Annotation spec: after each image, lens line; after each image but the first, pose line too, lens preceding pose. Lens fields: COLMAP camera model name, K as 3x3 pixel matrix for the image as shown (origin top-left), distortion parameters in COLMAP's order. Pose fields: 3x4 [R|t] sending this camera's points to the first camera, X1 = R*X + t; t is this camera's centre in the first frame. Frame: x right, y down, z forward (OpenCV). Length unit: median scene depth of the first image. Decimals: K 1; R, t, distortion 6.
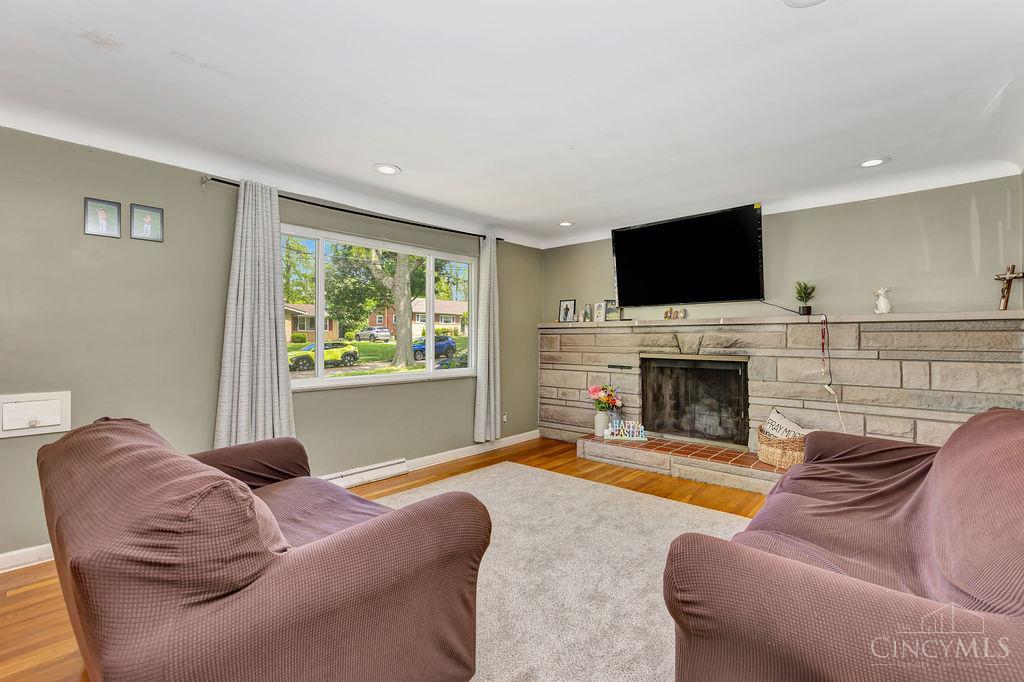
lens RADIAL K [[455.1, 0, 513.9], [0, 455.1, 349.2], [0, 0, 1]] dist [-0.001333, -0.000096]
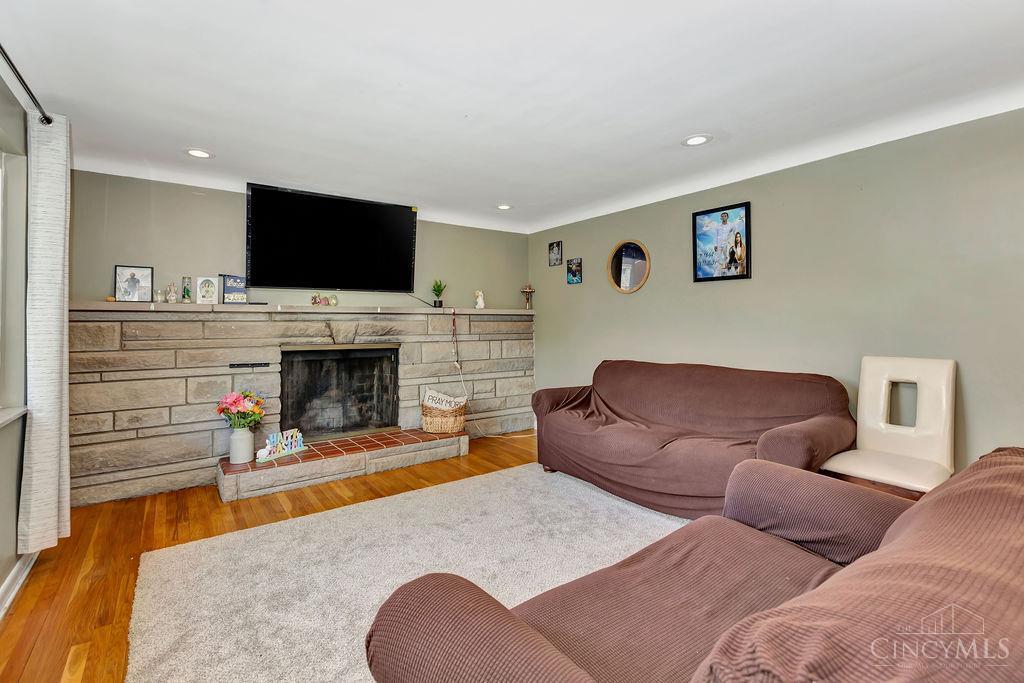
lens RADIAL K [[465.7, 0, 513.7], [0, 465.7, 327.6], [0, 0, 1]] dist [0.000209, 0.000154]
pose [[0.222625, -0.008205, 0.974870, -0.463756], [0.027465, 0.999620, 0.002141, -0.014760], [-0.974517, 0.026299, 0.222766, 0.436422]]
